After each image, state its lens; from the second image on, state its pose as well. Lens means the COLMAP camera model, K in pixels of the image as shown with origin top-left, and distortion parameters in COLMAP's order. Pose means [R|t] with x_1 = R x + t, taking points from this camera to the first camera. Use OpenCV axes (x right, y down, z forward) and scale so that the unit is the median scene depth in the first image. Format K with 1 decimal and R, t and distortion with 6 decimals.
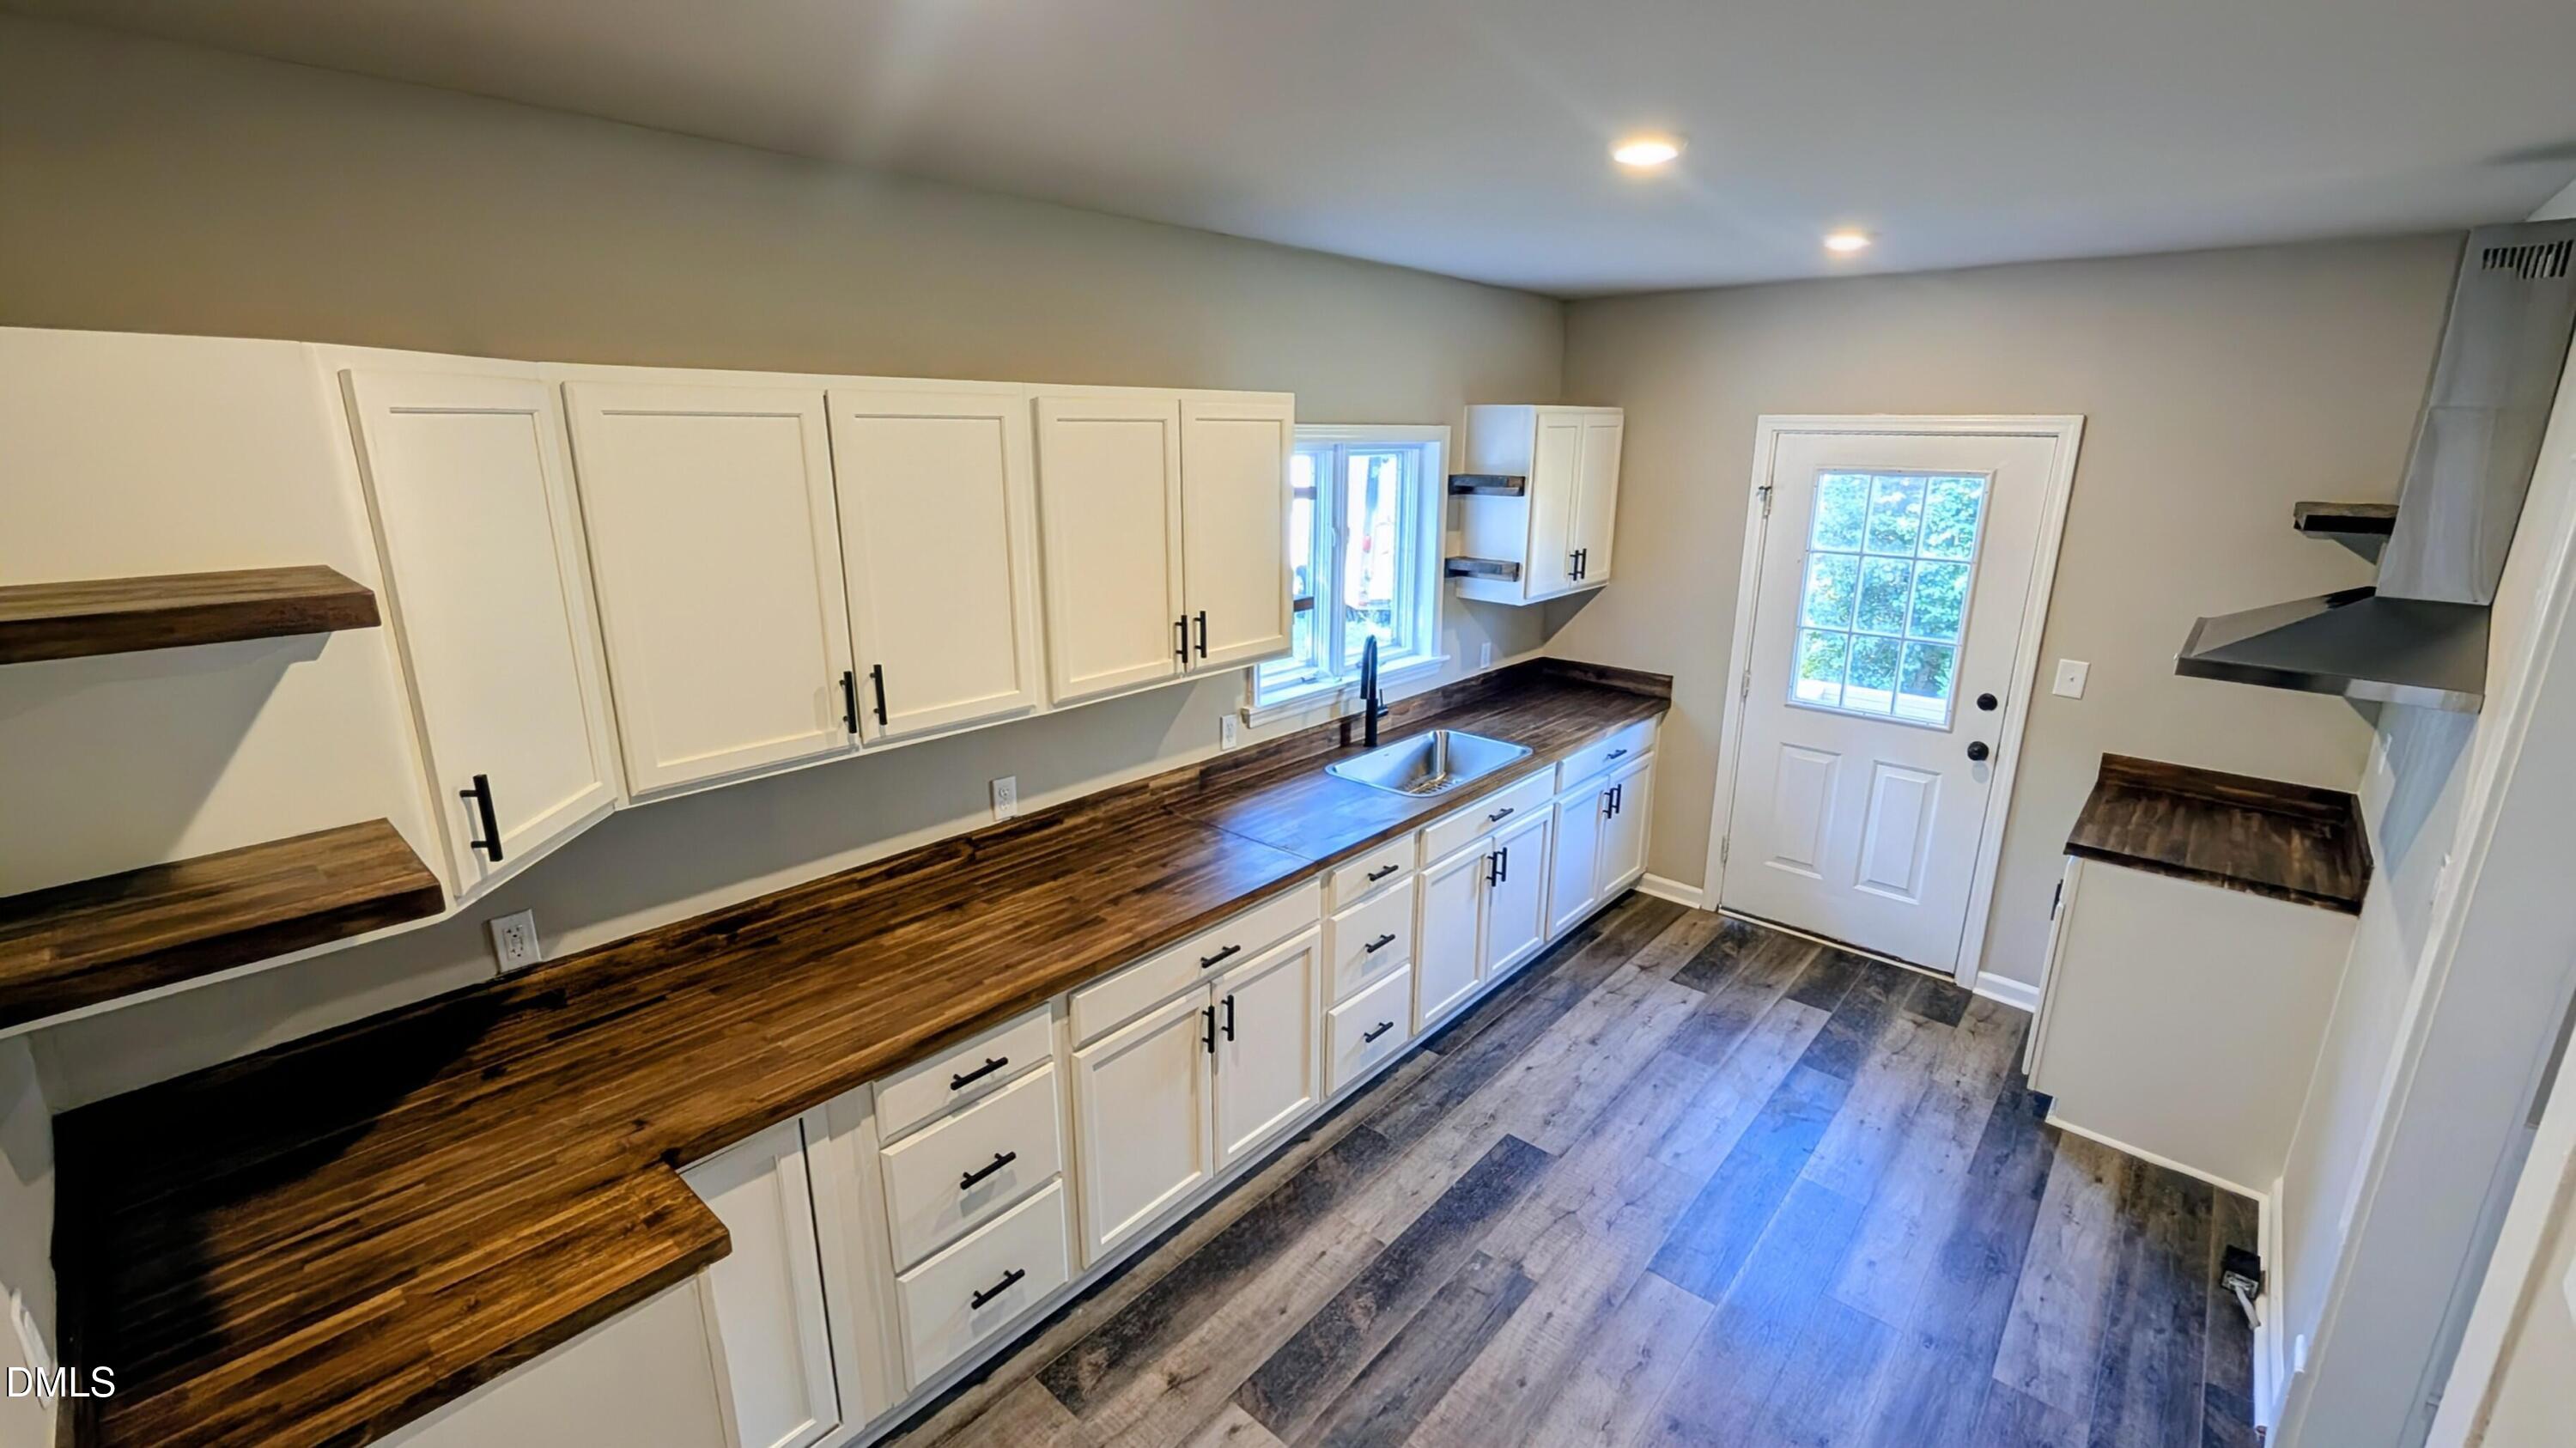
lens RADIAL K [[1070.0, 0, 1292.8], [0, 1070.0, 721.9], [0, 0, 1]] dist [-0.000757, 0.000288]
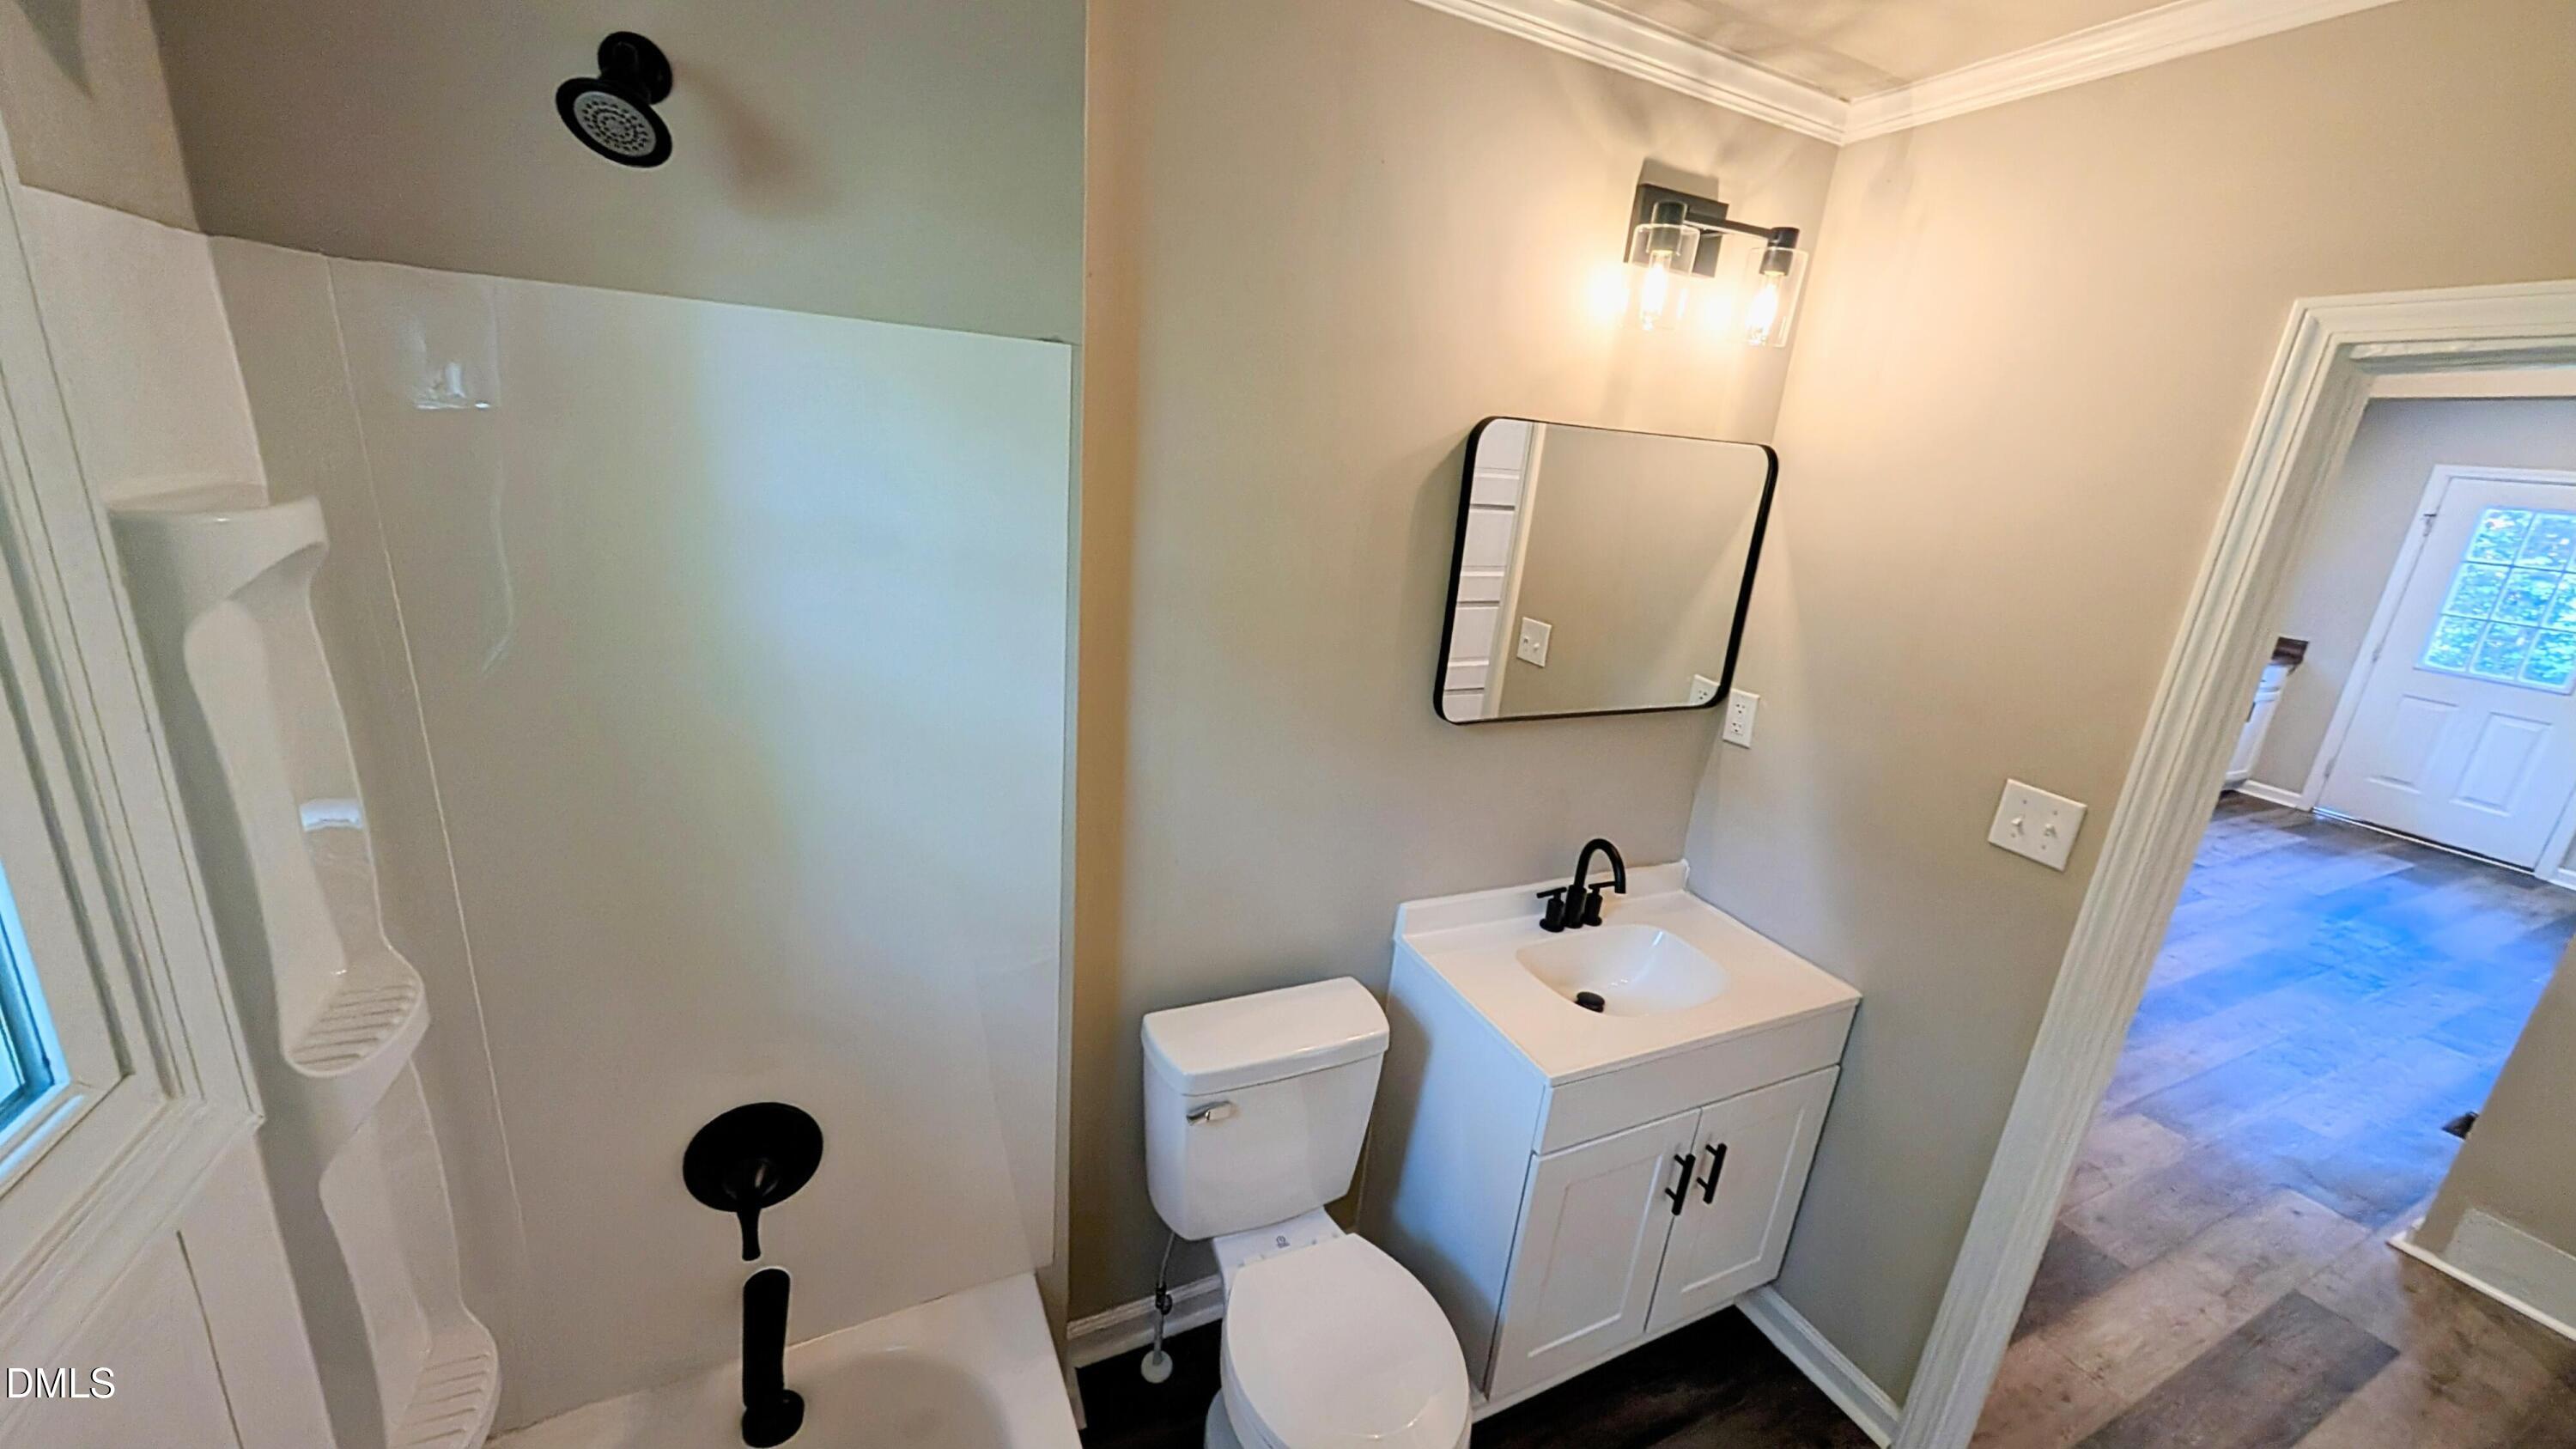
lens RADIAL K [[971.0, 0, 1295.4], [0, 971.0, 721.4], [0, 0, 1]] dist [0.000782, 0.000212]
pose [[0.918257, 0.182648, -0.351344, -0.564793], [-0.181432, 0.982719, 0.036689, 0.355427], [0.351974, 0.030055, 0.935527, -0.946821]]
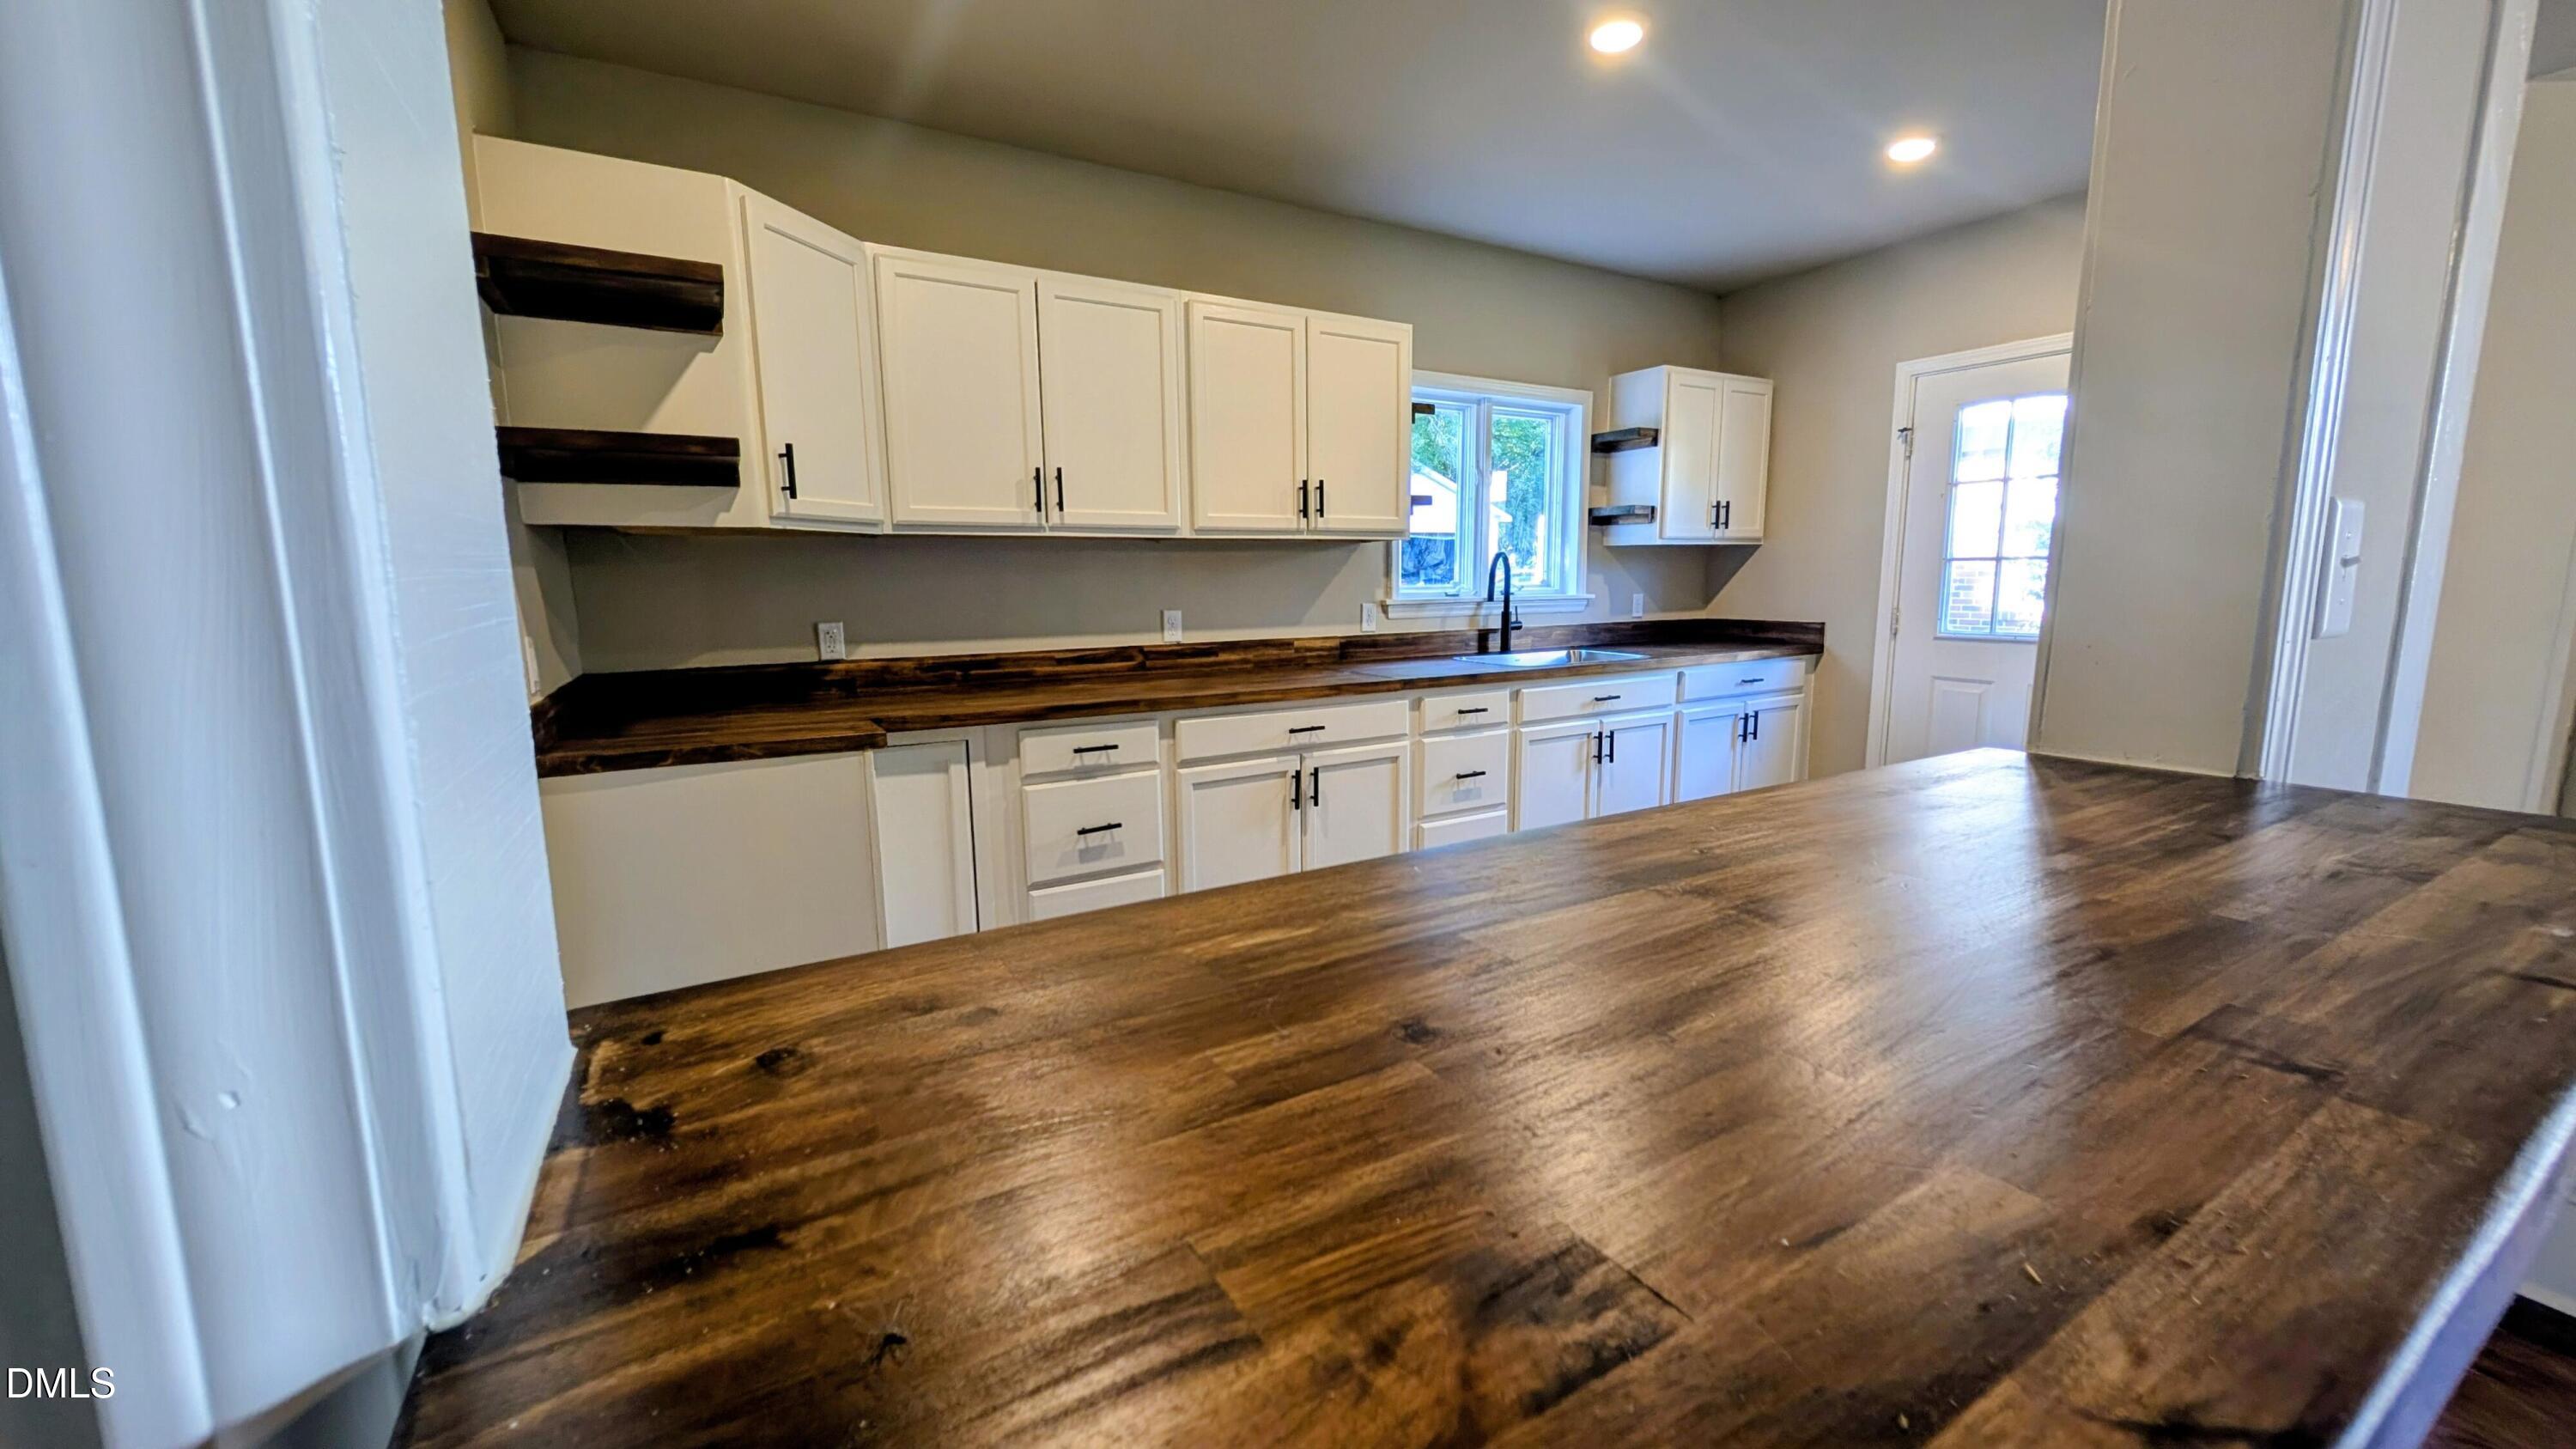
lens RADIAL K [[971.0, 0, 1295.4], [0, 971.0, 721.4], [0, 0, 1]] dist [0.000782, 0.000212]
pose [[0.951398, 0.030895, -0.306412, 0.210973], [-0.066355, 0.992150, -0.105994, 0.258589], [0.300732, 0.121175, 0.945979, -0.068762]]
